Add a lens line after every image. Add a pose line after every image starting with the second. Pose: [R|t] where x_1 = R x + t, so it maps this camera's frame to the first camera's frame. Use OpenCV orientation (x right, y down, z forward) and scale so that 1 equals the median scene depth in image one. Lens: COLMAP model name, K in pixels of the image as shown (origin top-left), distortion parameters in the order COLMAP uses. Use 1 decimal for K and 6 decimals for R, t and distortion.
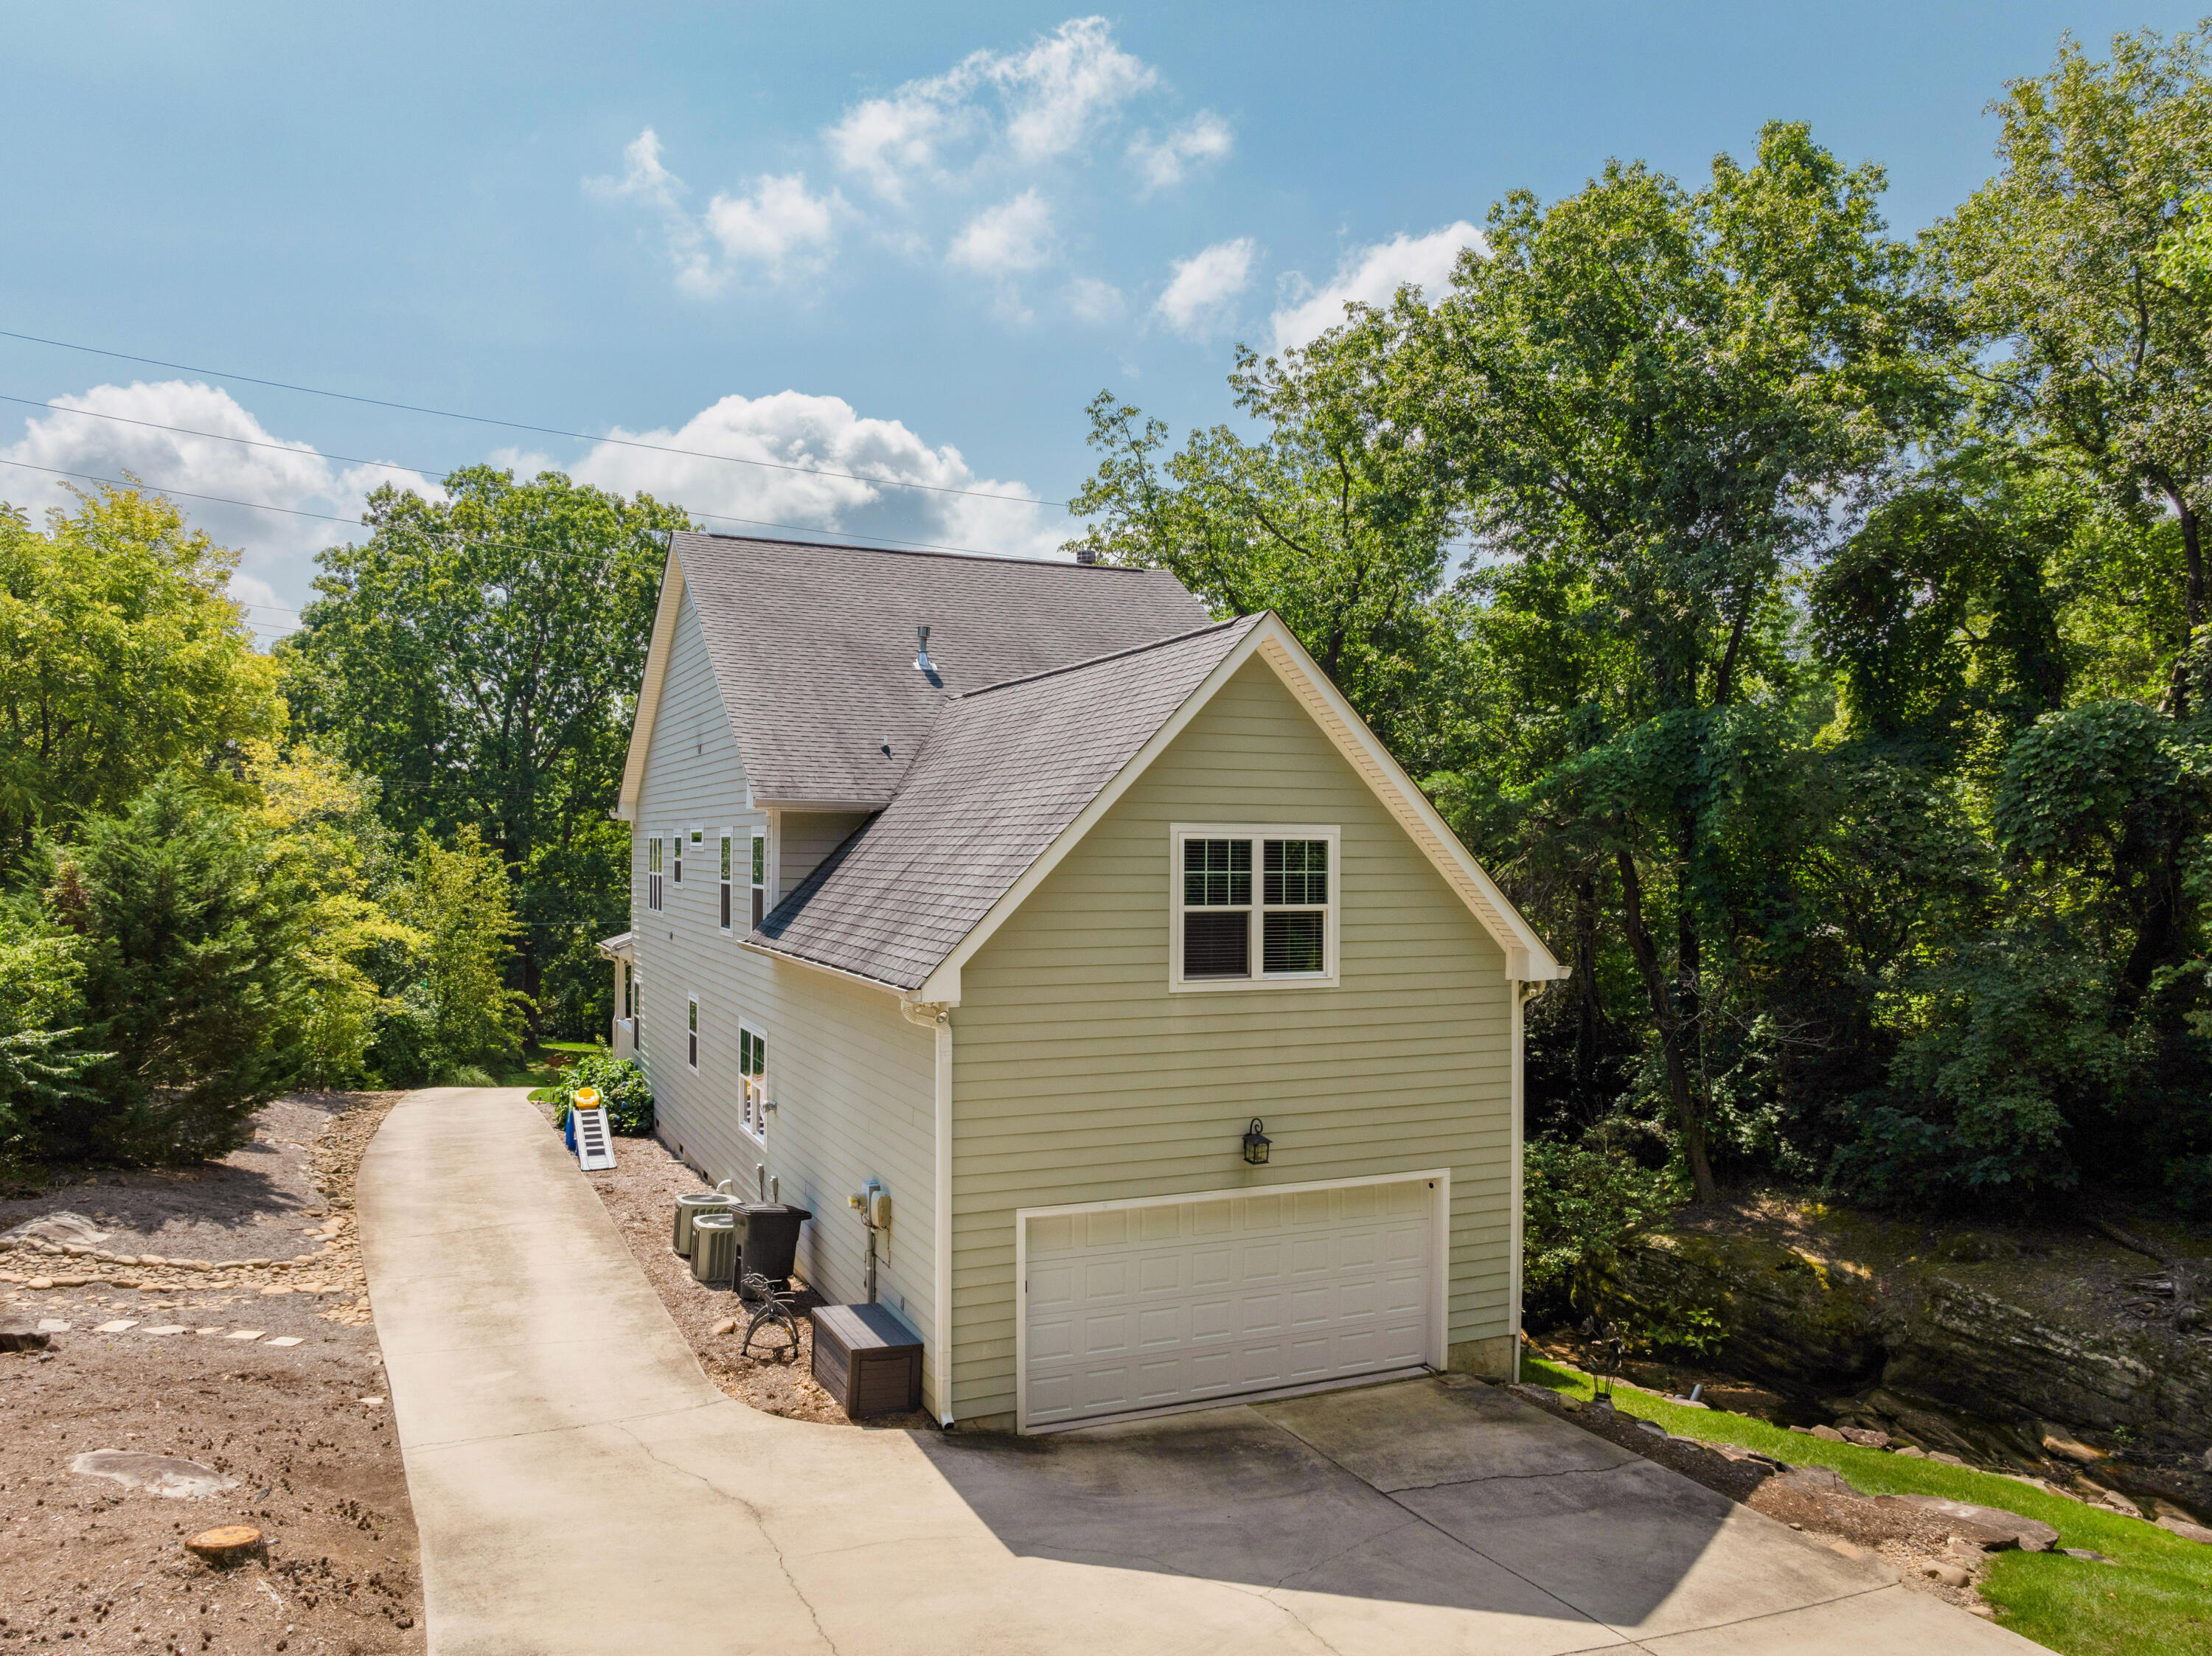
lens RADIAL K [[1568.4, 0, 1099.0], [0, 1568.4, 824.3], [0, 0, 1]] dist [-0.054046, 0.024272]
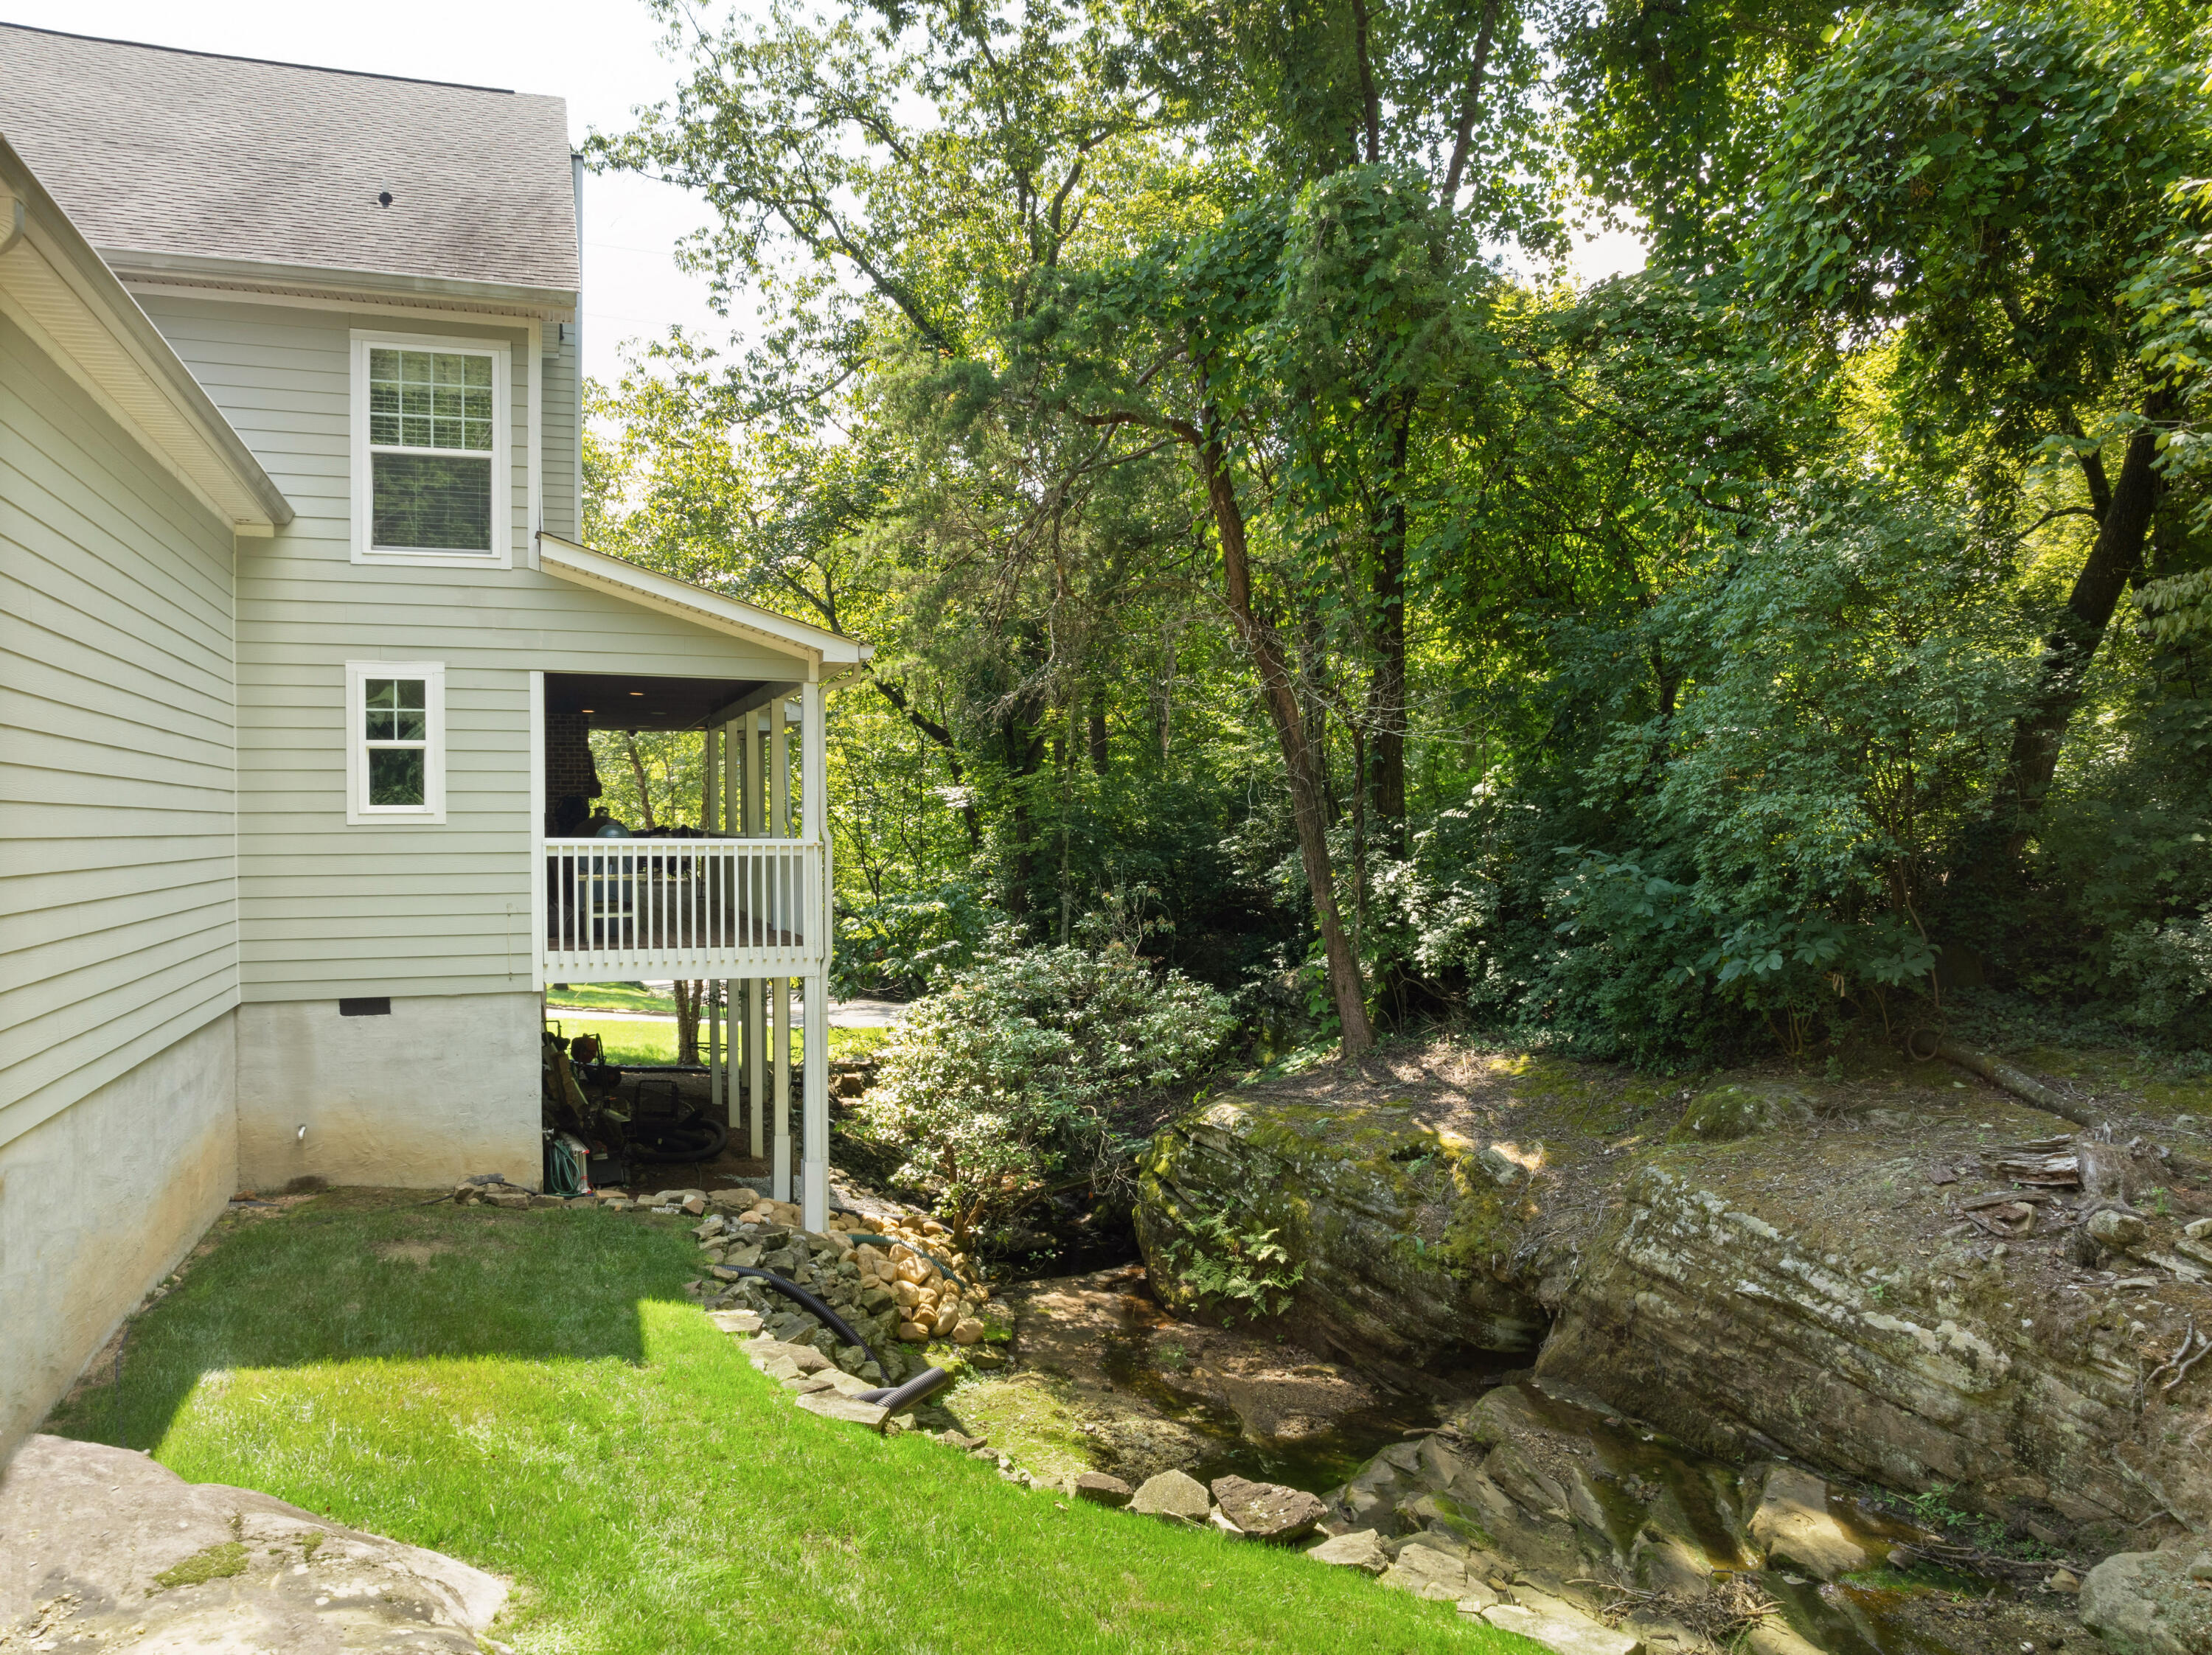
lens RADIAL K [[1556.9, 0, 1092.5], [0, 1556.9, 827.4], [0, 0, 1]] dist [-0.045965, -0.003361]
pose [[0.997044, -0.010362, -0.076129, 0.572499], [0.011715, 0.999781, 0.017359, 0.245163], [0.075933, -0.018200, 0.996947, 0.690275]]
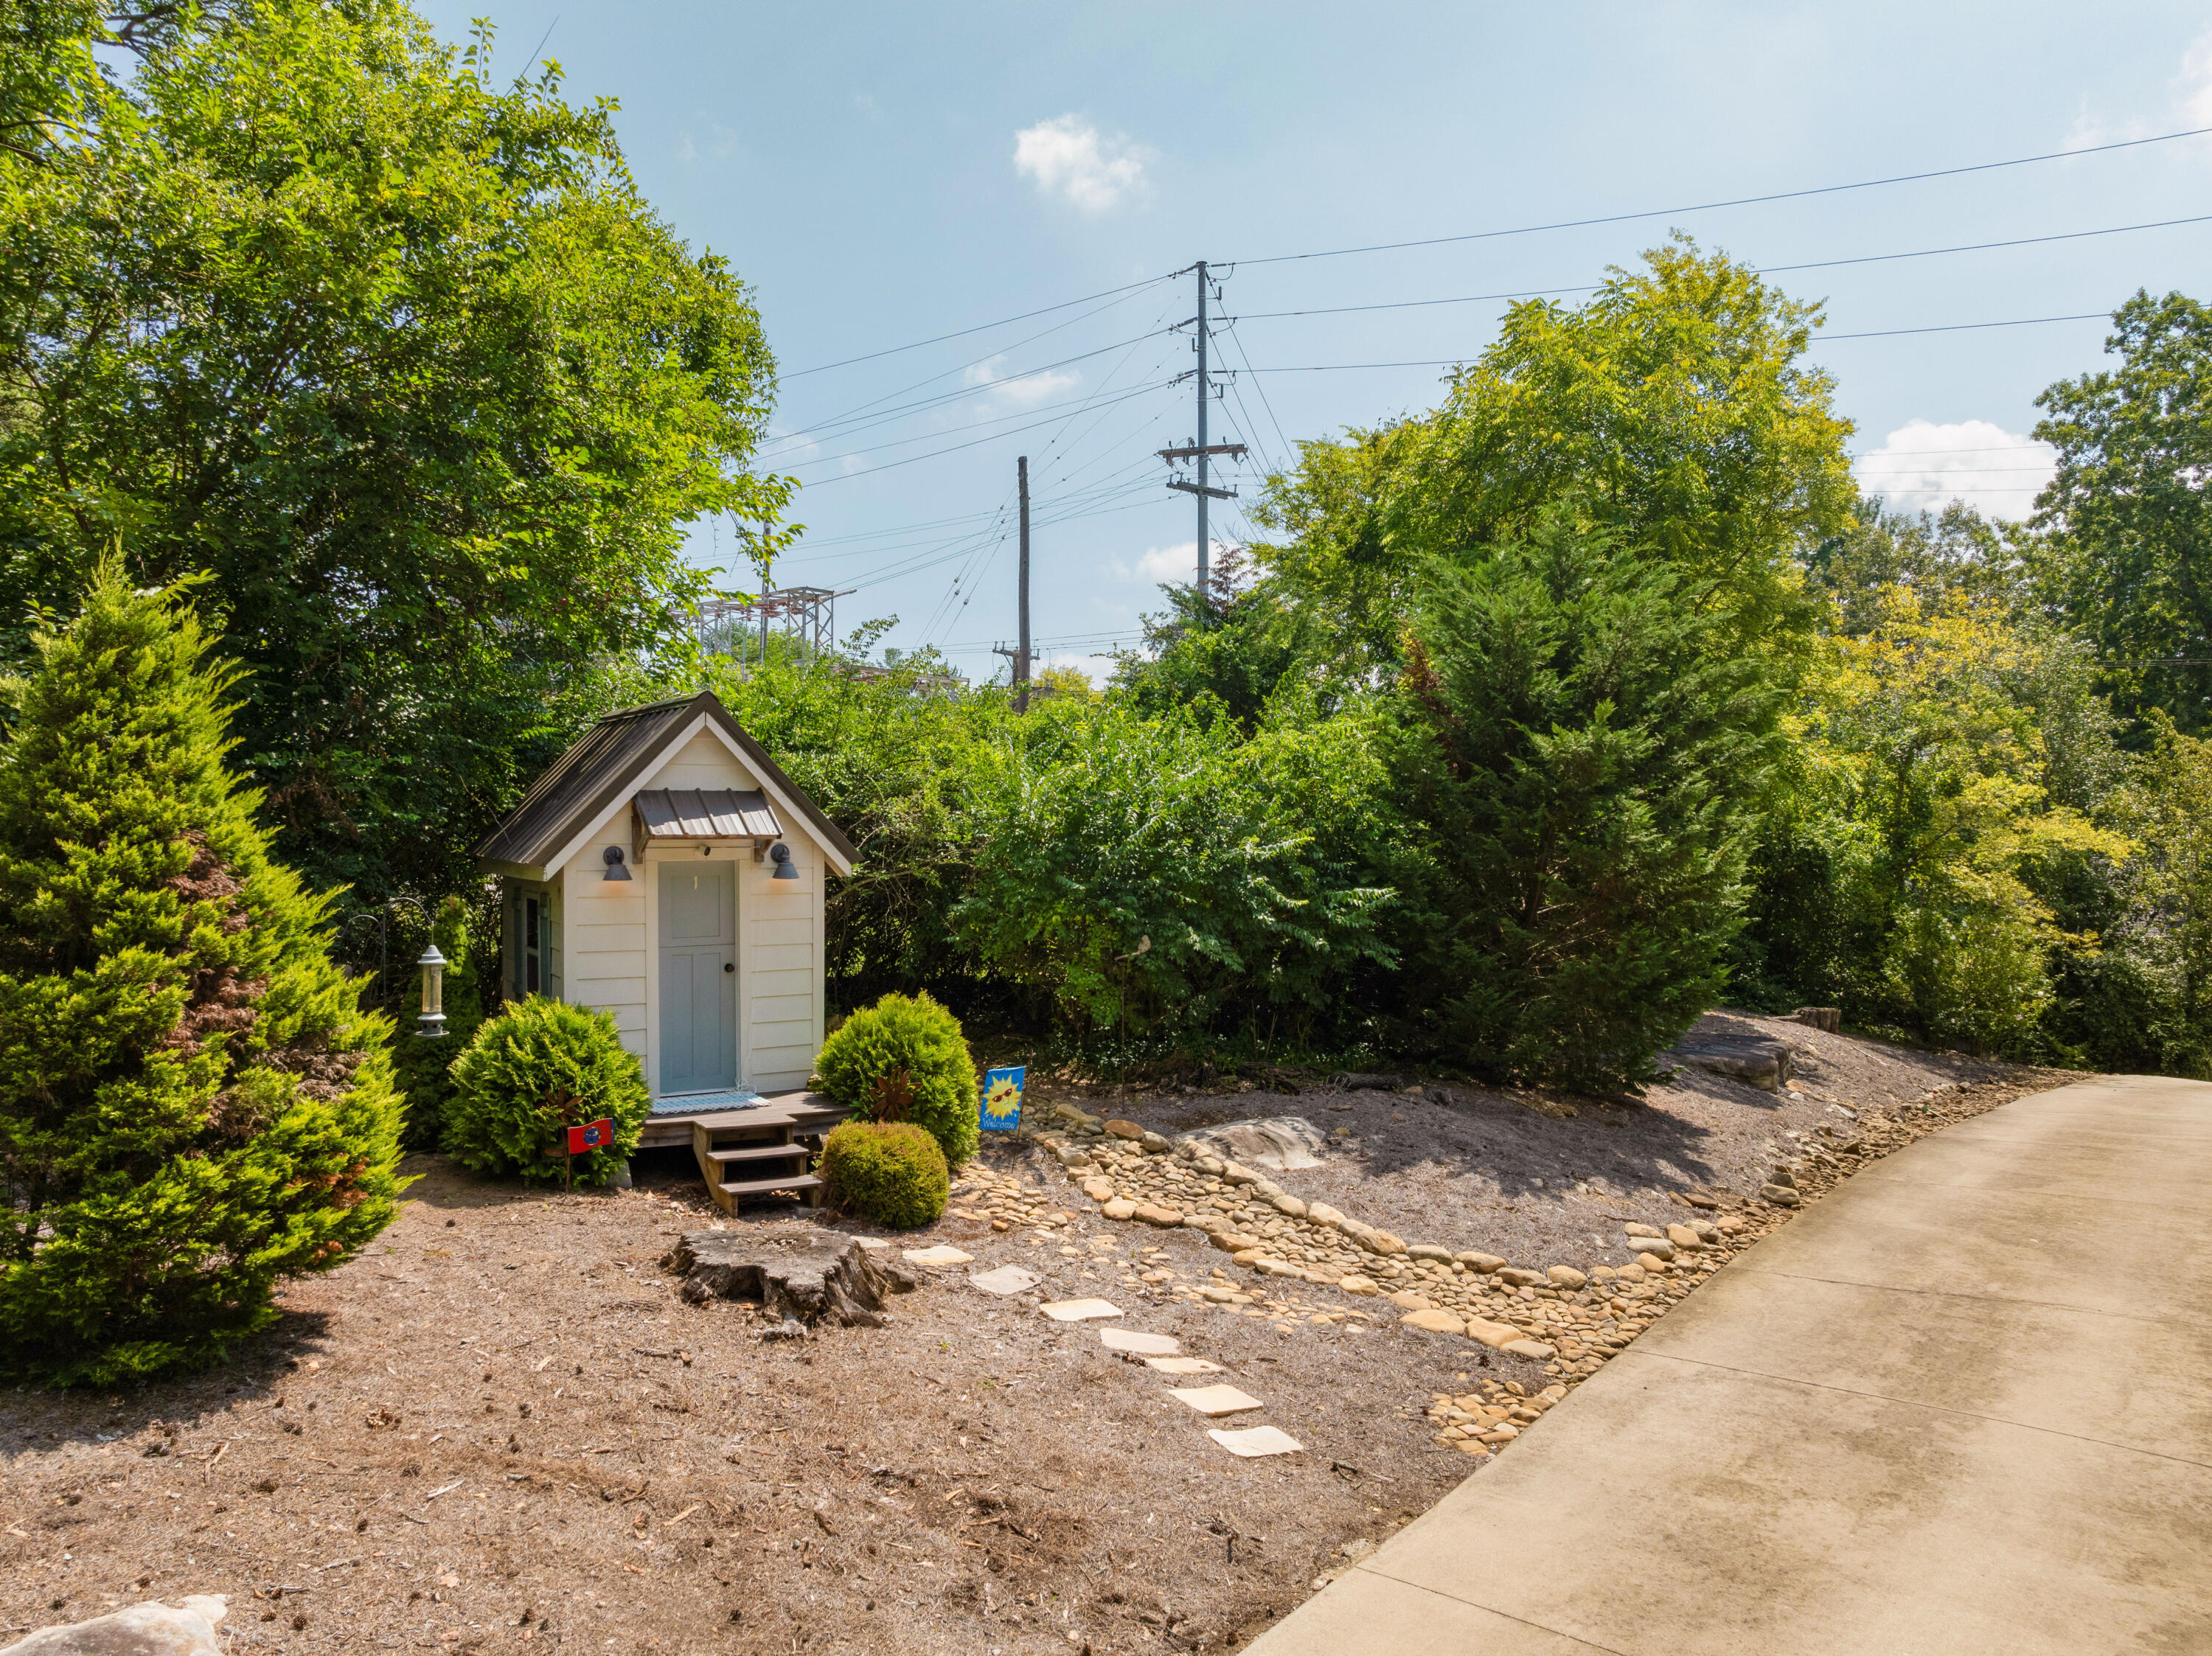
lens RADIAL K [[1562.5, 0, 1106.0], [0, 1562.5, 828.0], [0, 0, 1]] dist [-0.036766, 0.003555]
pose [[0.471809, -0.013405, -0.881599, -0.146303], [0.012933, 0.999882, -0.008282, 0.155370], [0.881606, -0.007494, 0.471927, 0.716762]]
